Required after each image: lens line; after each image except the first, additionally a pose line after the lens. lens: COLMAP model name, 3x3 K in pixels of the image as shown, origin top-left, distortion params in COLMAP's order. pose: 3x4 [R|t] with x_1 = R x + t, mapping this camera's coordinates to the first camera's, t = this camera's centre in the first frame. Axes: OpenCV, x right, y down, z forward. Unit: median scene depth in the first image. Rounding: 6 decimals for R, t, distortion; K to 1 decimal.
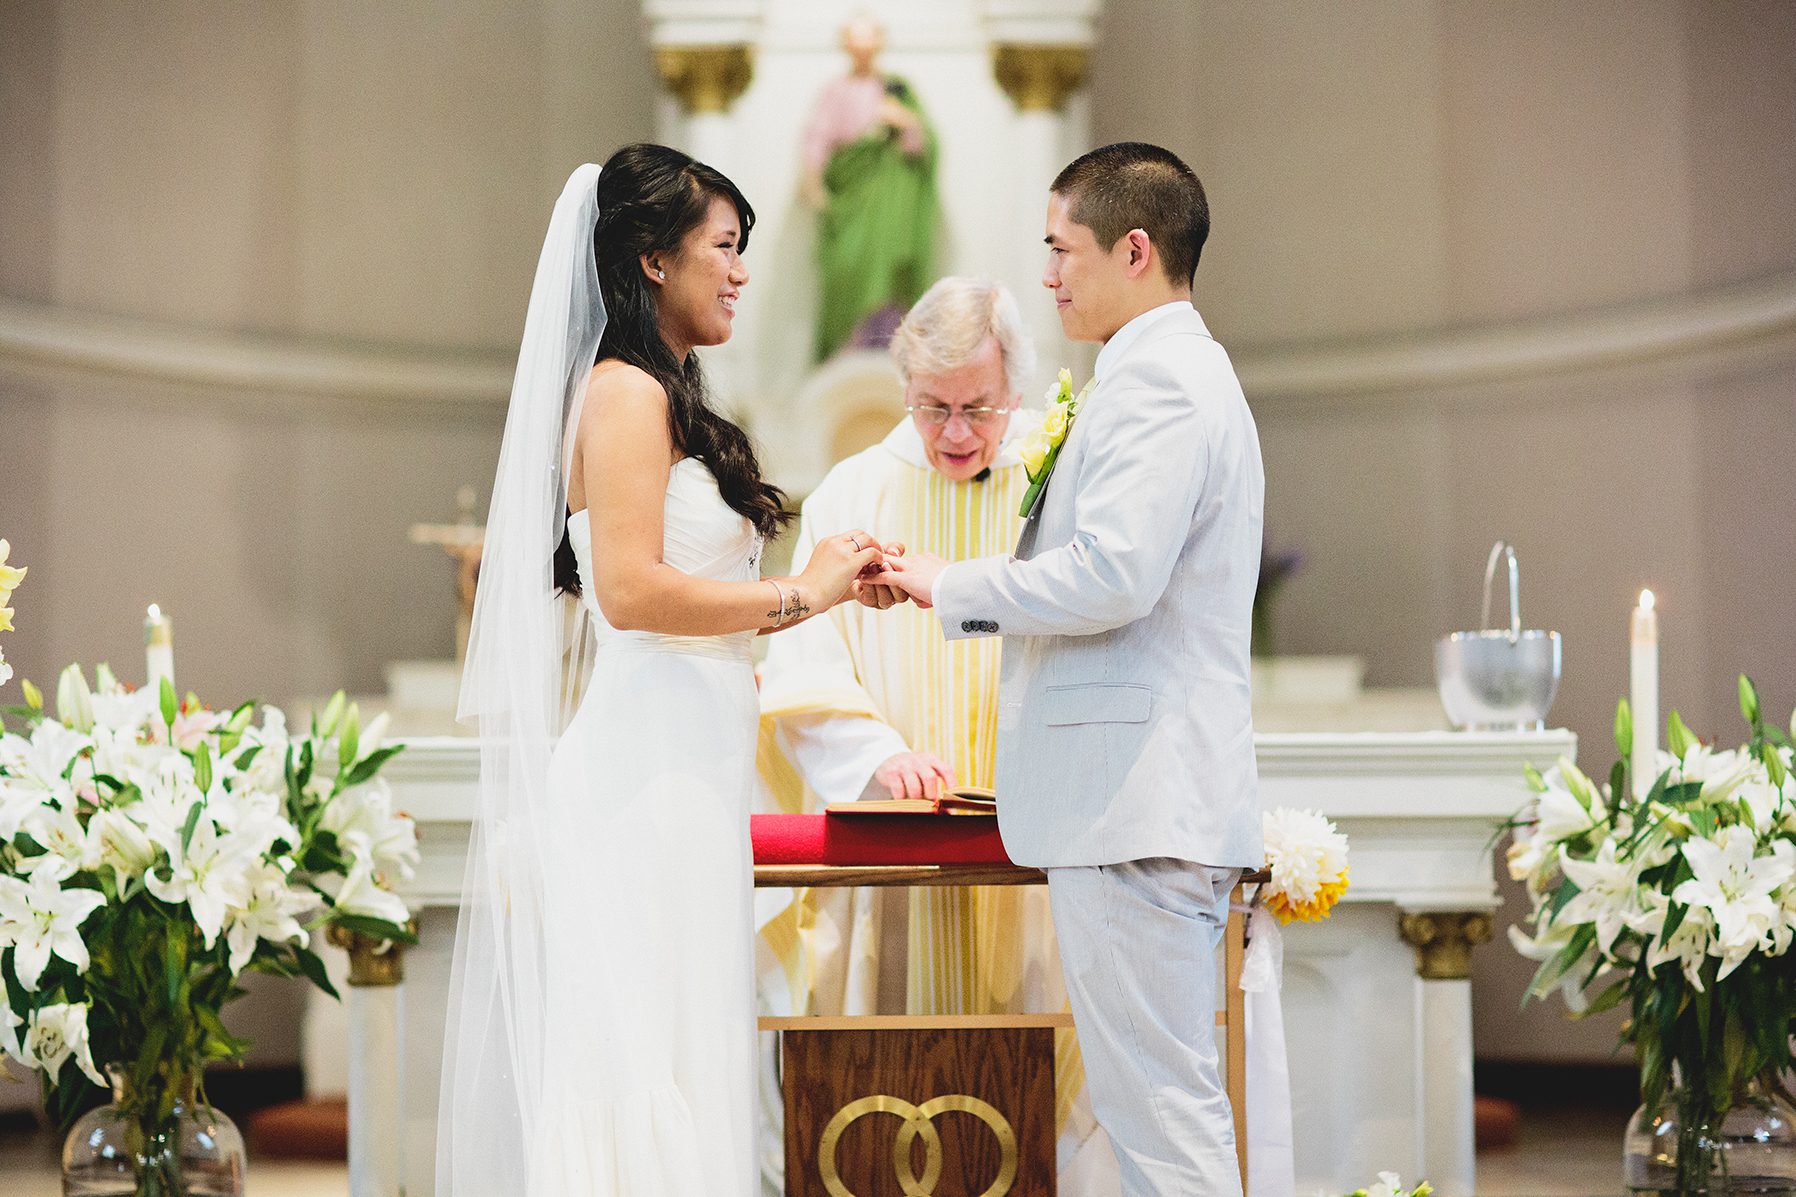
lens RADIAL K [[3088.6, 0, 898.0], [0, 3088.6, 598.5], [0, 0, 1]] dist [-0.147567, -0.093704]
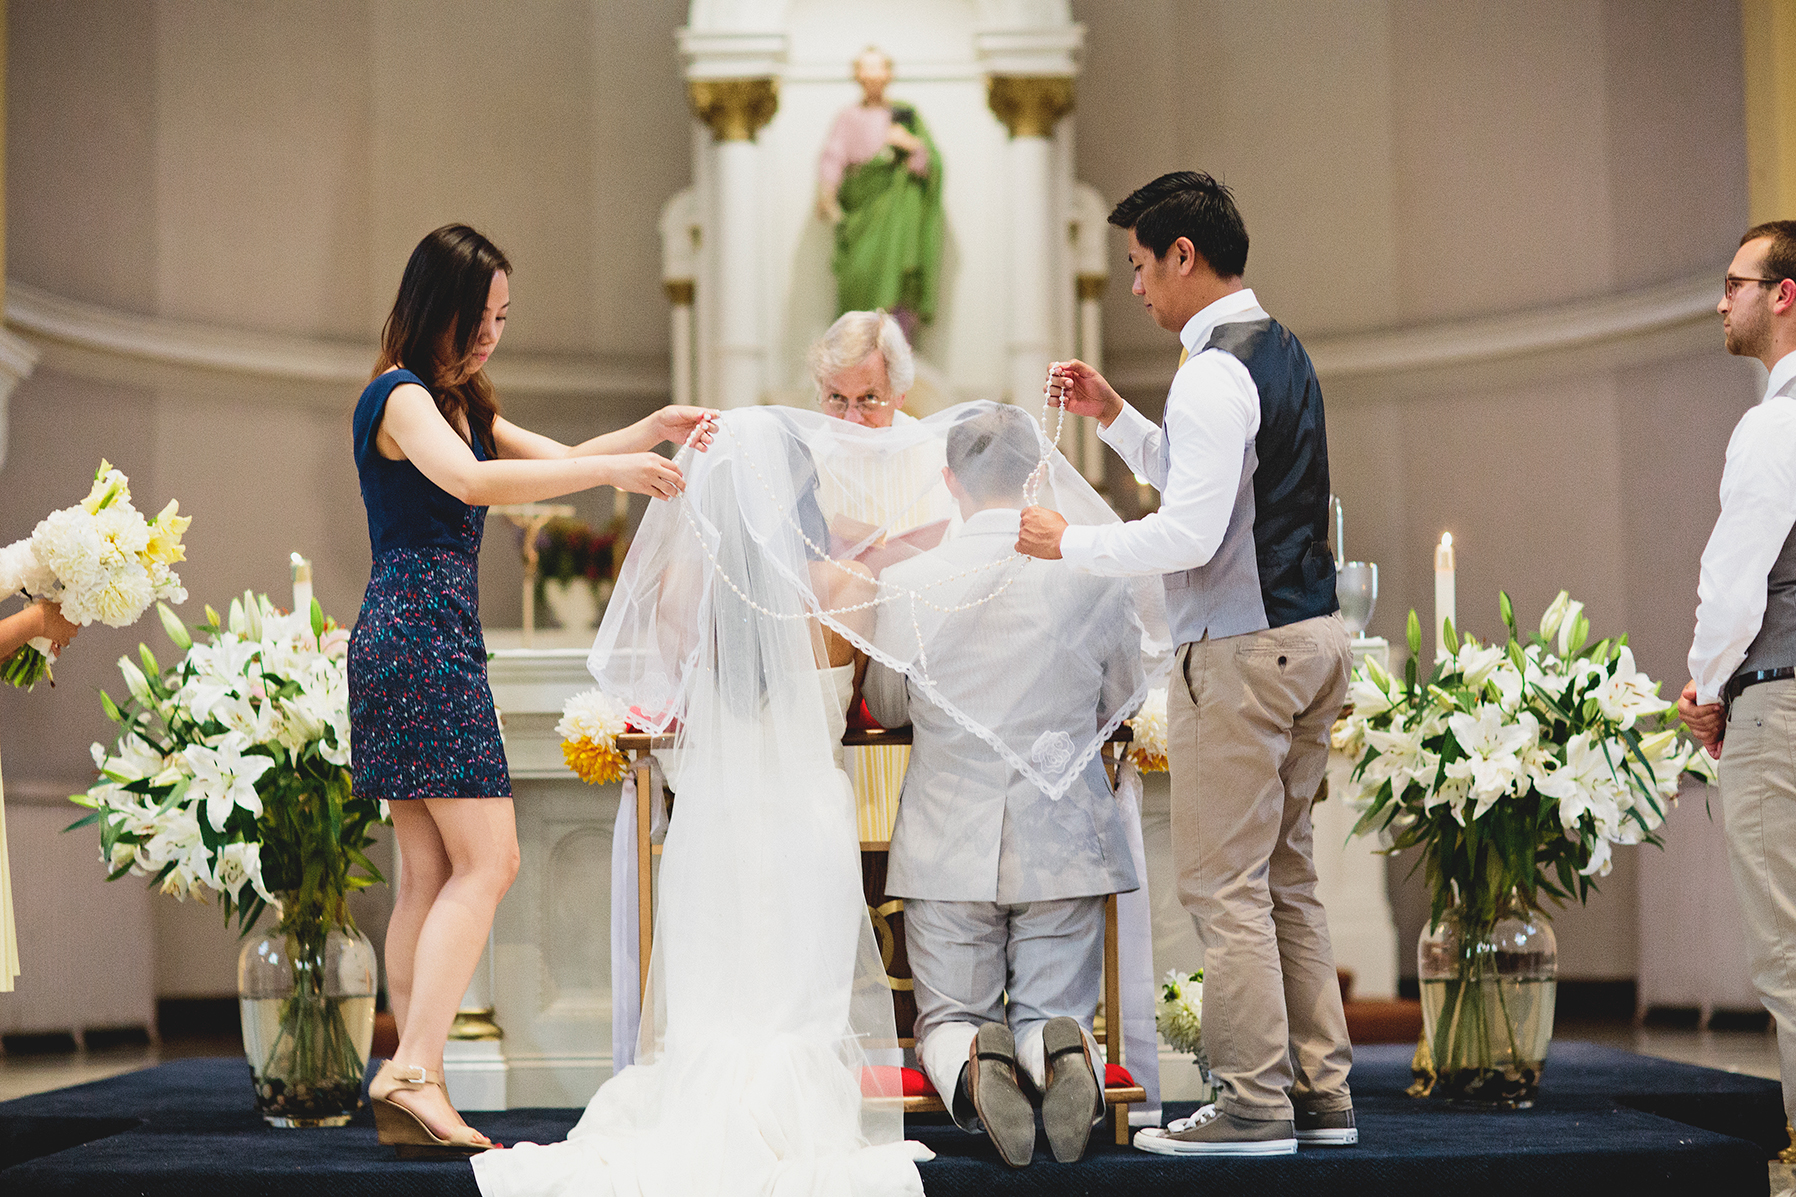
lens RADIAL K [[3088.6, 0, 898.0], [0, 3088.6, 598.5], [0, 0, 1]] dist [-0.147567, -0.093704]
pose [[0.999857, -0.007305, -0.015223, 0.035429], [0.007327, 0.999972, 0.001397, 0.024729], [0.015212, -0.001508, 0.999883, -0.336312]]
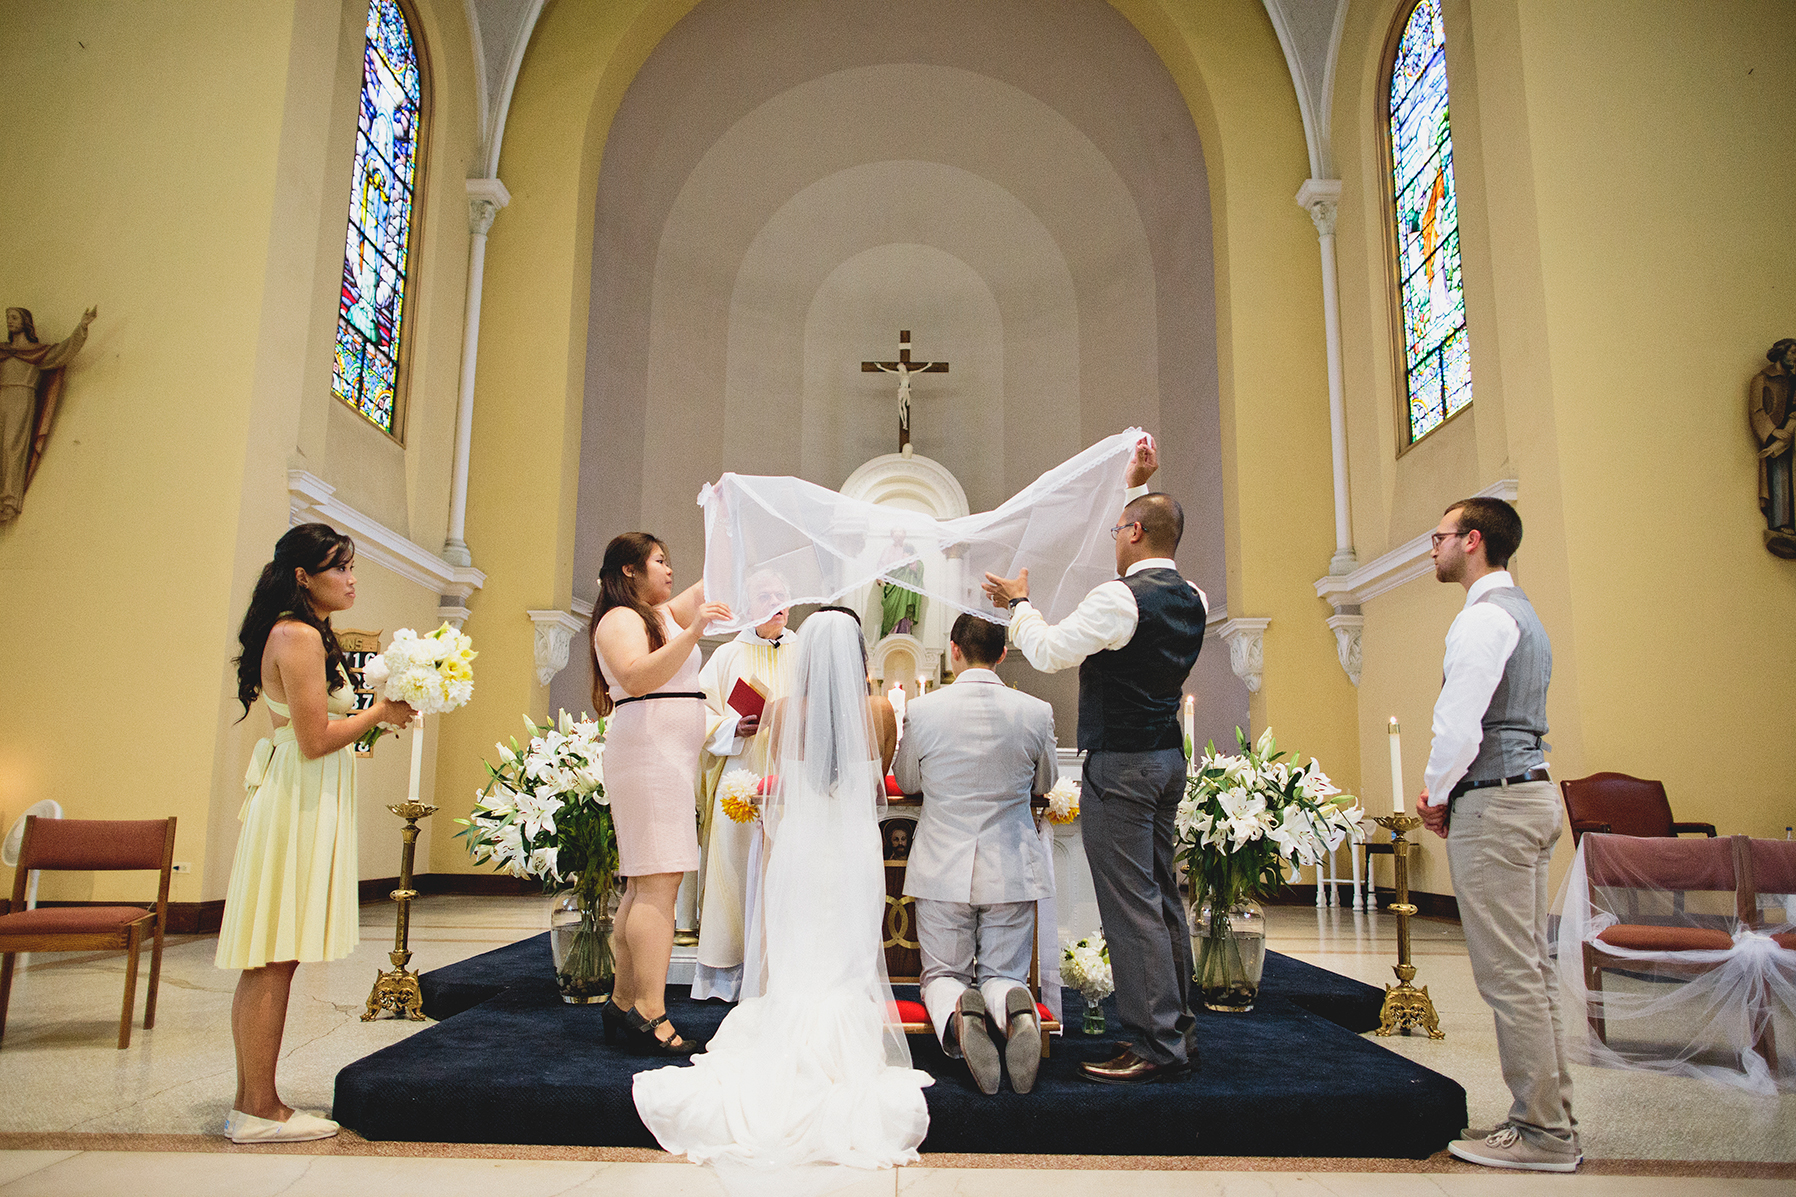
lens RADIAL K [[882.0, 0, 897.5], [0, 882.0, 656.2], [0, 0, 1]] dist [-0.026620, -0.000106]
pose [[0.999712, 0.017175, -0.016755, 0.013128], [-0.018381, 0.997037, -0.074692, 0.027502], [0.015422, 0.074979, 0.997066, 0.286140]]
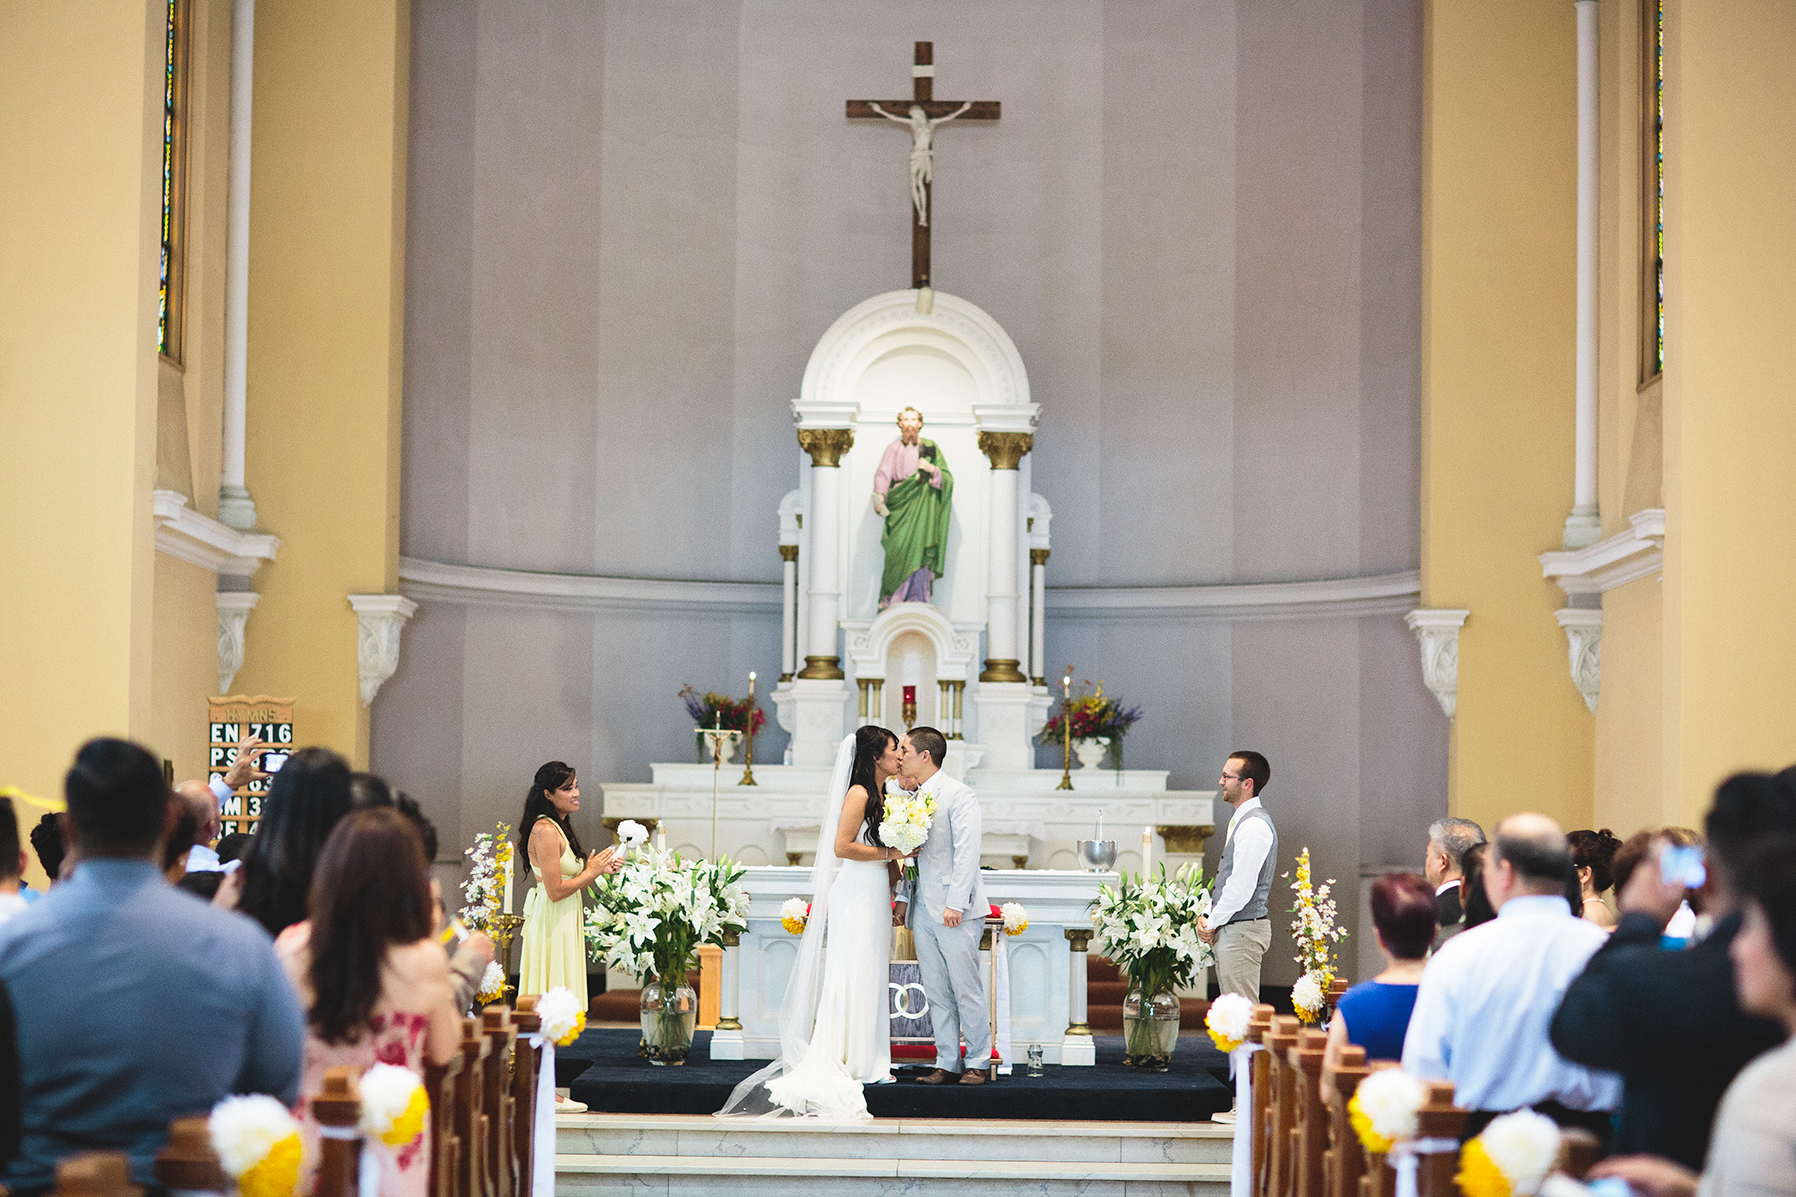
lens RADIAL K [[3088.6, 0, 898.0], [0, 3088.6, 598.5], [0, 0, 1]] dist [-0.147567, -0.093704]
pose [[0.999533, 0.020425, -0.022712, 0.067602], [-0.019805, 0.999434, 0.027188, -0.339059], [0.023255, -0.026725, 0.999372, -2.278815]]
